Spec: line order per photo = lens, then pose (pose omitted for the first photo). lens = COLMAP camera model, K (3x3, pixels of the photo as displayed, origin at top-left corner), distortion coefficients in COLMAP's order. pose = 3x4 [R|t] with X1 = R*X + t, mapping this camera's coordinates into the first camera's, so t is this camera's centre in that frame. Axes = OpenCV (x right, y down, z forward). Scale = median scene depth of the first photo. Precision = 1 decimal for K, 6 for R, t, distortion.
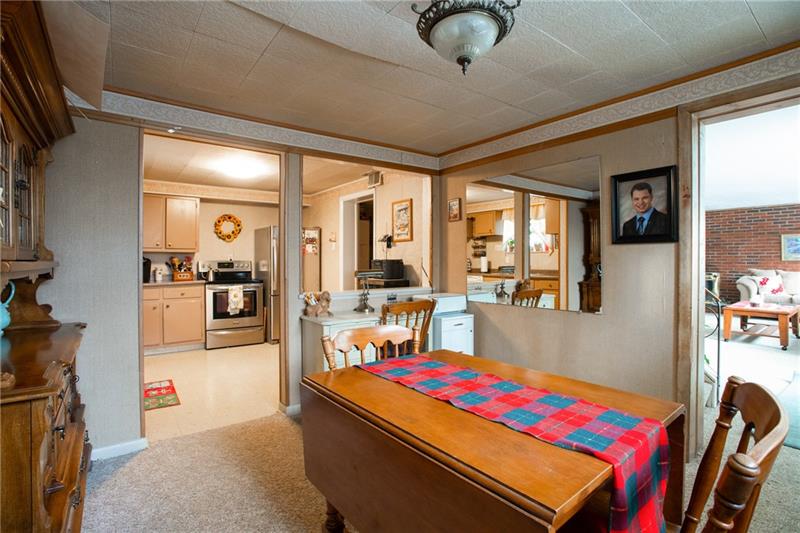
lens RADIAL K [[385.3, 0, 396.3], [0, 385.3, 261.0], [0, 0, 1]] dist [-0.042018, 0.004720]
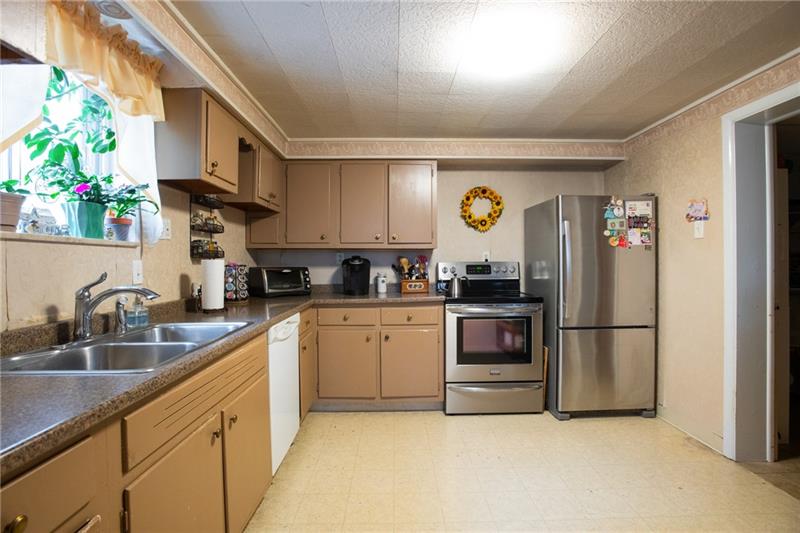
lens RADIAL K [[385.3, 0, 397.9], [0, 385.3, 261.3], [0, 0, 1]] dist [-0.042018, 0.004720]
pose [[0.806729, -0.001623, -0.590920, -0.193848], [0.004568, 0.999983, 0.003489, -0.004457], [0.590904, -0.005514, 0.806723, 0.444069]]
